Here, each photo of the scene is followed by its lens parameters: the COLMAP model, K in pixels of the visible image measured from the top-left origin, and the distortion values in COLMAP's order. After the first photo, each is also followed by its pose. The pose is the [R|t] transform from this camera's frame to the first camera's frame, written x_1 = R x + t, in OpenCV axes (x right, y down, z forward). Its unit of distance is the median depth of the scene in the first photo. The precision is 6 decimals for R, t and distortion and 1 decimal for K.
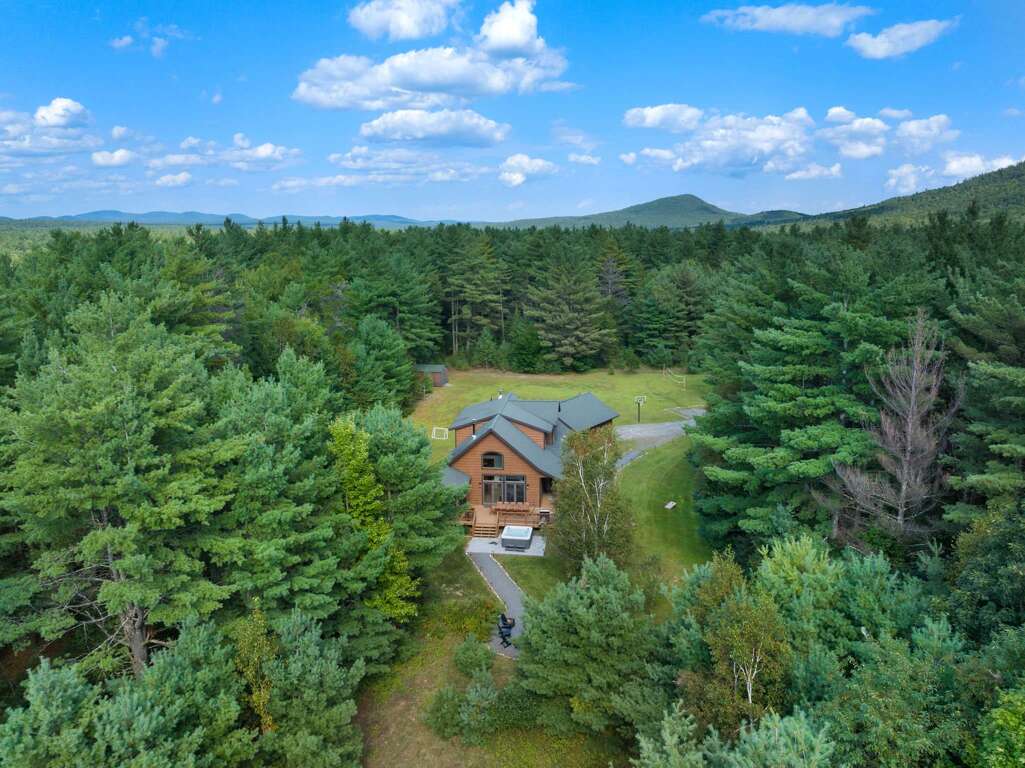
lens RADIAL K [[724.1, 0, 512.5], [0, 724.1, 384.0], [0, 0, 1]] dist [-0.034934, -0.001219]
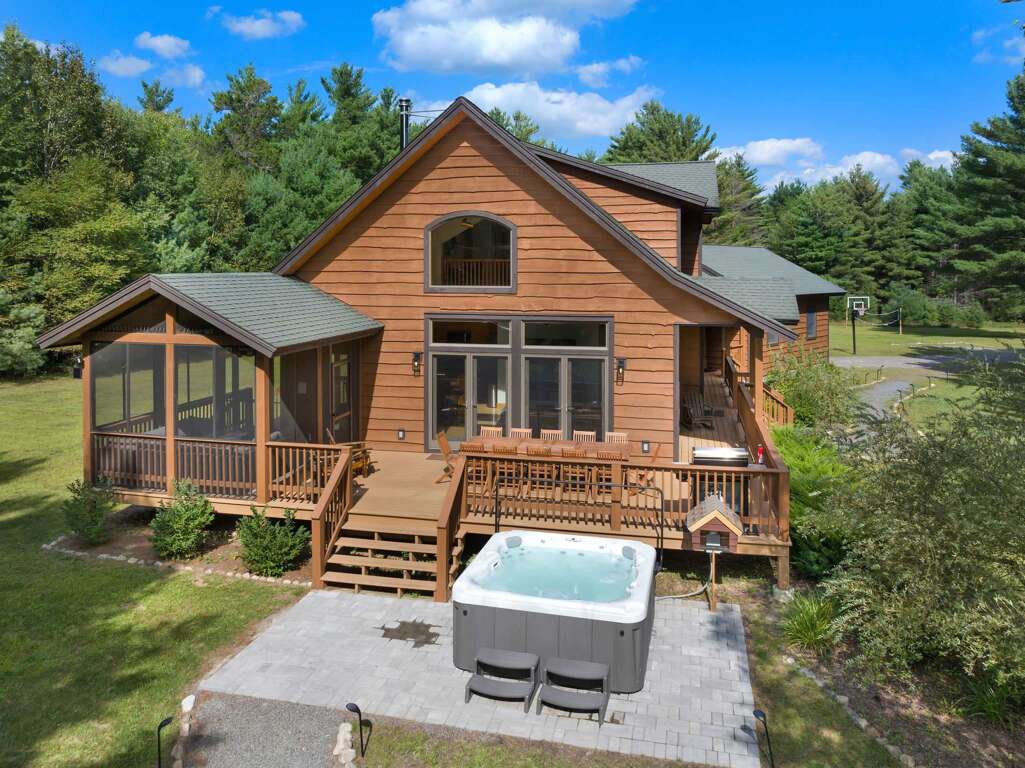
lens RADIAL K [[730.1, 0, 511.3], [0, 730.1, 261.3], [0, 0, 1]] dist [-0.005360, -0.000332]
pose [[0.993655, 0.012930, -0.111726, 0.012098], [-0.038494, 0.972475, -0.229804, 0.165462], [0.105679, 0.232647, 0.966803, 0.777431]]
